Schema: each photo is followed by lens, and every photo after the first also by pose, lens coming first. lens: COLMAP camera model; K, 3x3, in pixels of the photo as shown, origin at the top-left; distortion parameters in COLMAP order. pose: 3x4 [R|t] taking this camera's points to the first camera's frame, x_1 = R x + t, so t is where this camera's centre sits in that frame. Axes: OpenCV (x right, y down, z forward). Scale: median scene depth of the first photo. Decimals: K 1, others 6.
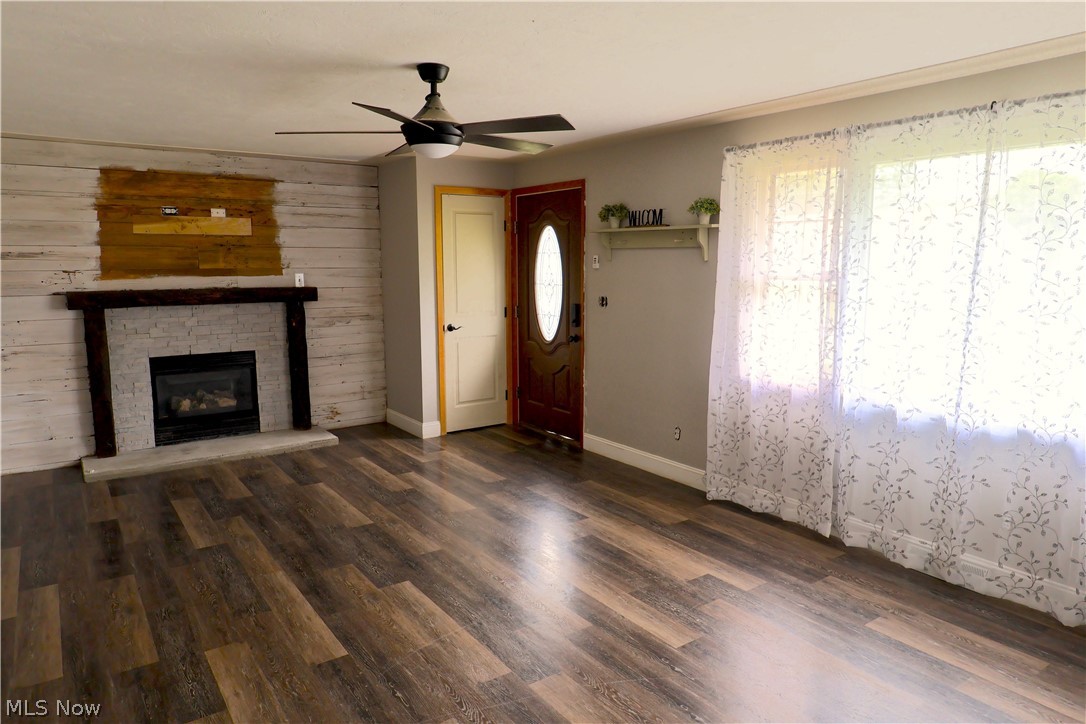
lens RADIAL K [[706.2, 0, 544.5], [0, 706.2, 360.8], [0, 0, 1]] dist [-0.002936, -0.003192]
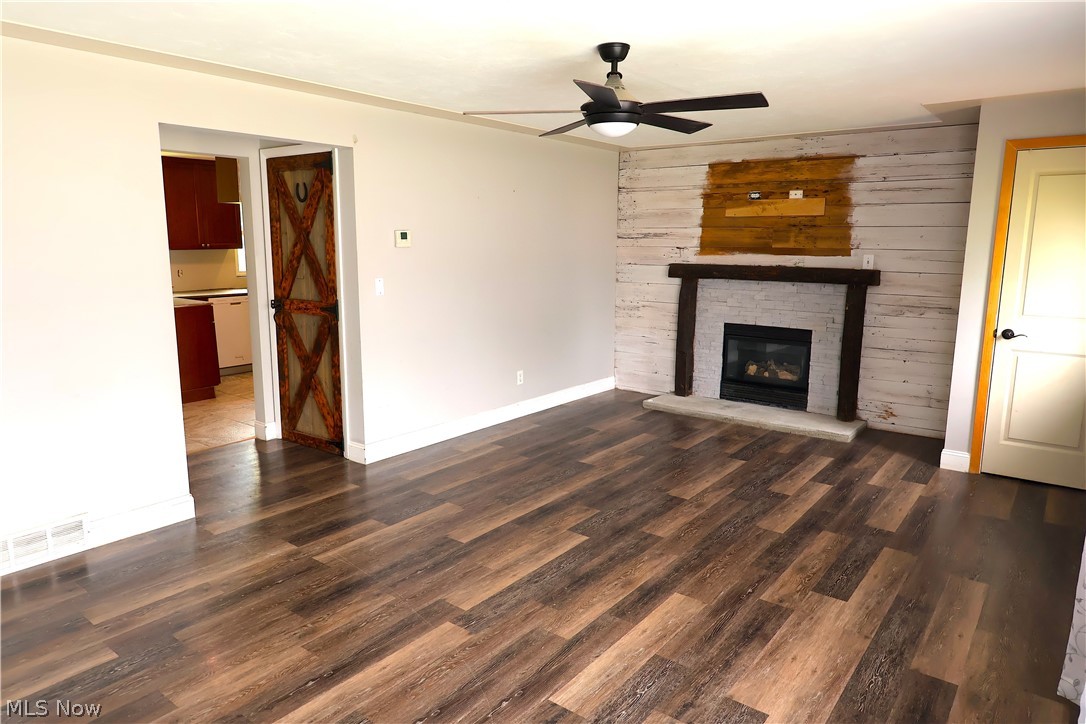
lens RADIAL K [[706.2, 0, 542.7], [0, 706.2, 361.3], [0, 0, 1]] dist [-0.002936, -0.003192]
pose [[0.284027, 0.165975, -0.944341, 0.476751], [-0.142217, 0.981302, 0.129697, -0.051114], [0.948210, 0.097464, 0.302321, 0.365200]]
